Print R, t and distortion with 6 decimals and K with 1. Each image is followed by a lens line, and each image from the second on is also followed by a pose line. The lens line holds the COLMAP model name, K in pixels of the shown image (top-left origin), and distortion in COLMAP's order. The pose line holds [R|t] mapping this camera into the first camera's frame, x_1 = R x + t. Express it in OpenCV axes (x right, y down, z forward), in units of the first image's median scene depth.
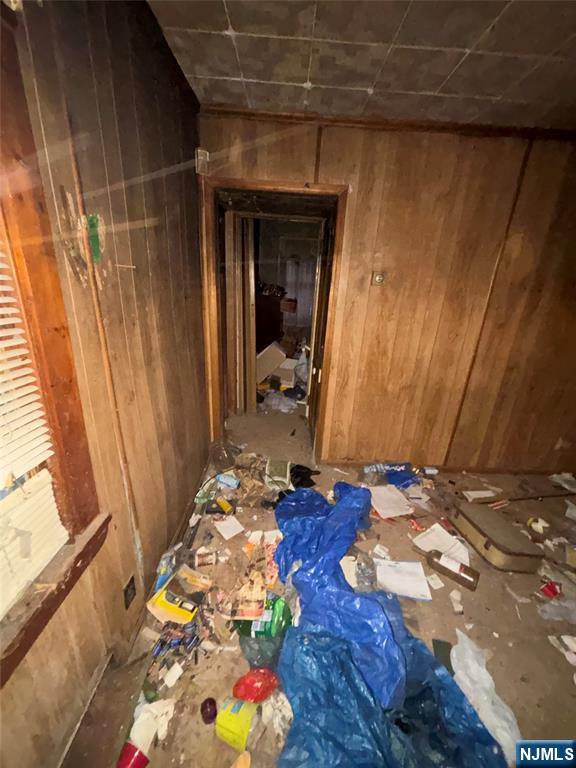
lens RADIAL K [[308.7, 0, 290.8], [0, 308.7, 382.8], [0, 0, 1]] dist [-0.001460, 0.002221]
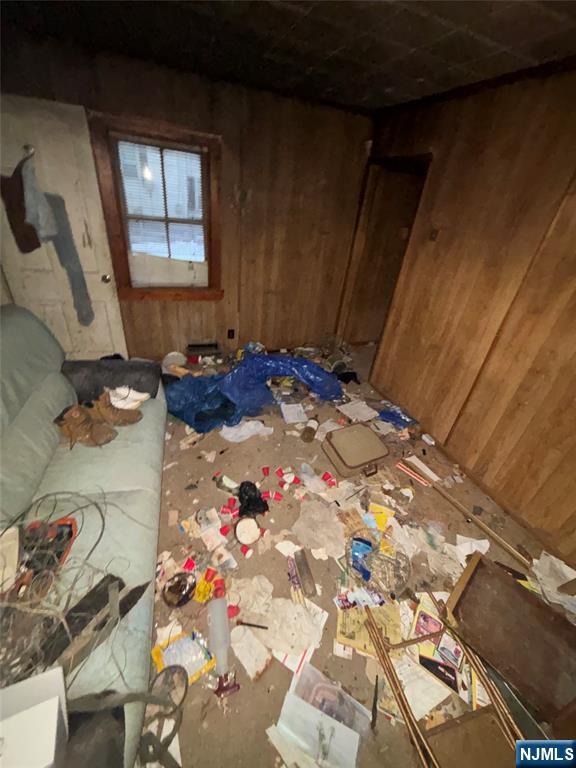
lens RADIAL K [[308.7, 0, 291.3], [0, 308.7, 381.9], [0, 0, 1]] dist [-0.001460, 0.002221]
pose [[0.370013, 0.472368, -0.799975, 1.168377], [-0.396521, 0.859015, 0.323827, -0.032389], [0.840156, 0.197387, 0.505150, 0.087346]]
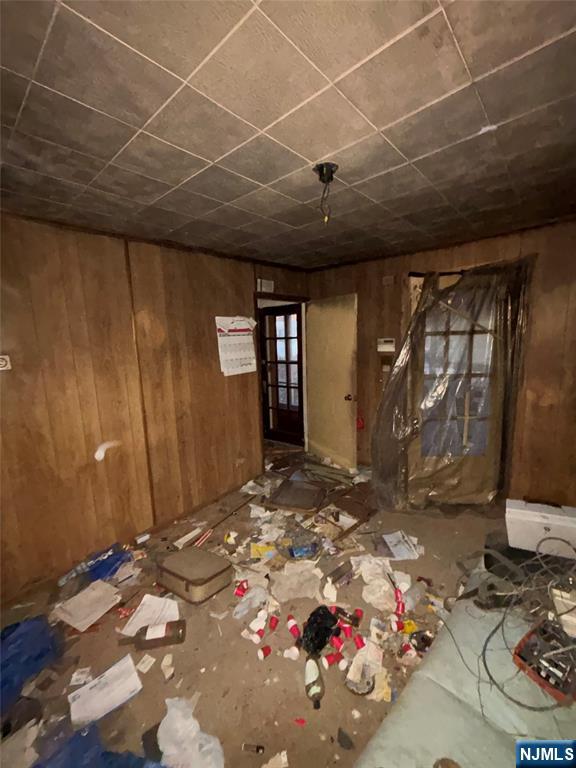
lens RADIAL K [[308.7, 0, 288.1], [0, 308.7, 385.8], [0, 0, 1]] dist [-0.001460, 0.002221]
pose [[0.665948, -0.196594, 0.719628, 0.177084], [0.311543, 0.949795, -0.028831, -0.000738], [-0.677831, 0.243395, 0.693761, -0.117791]]
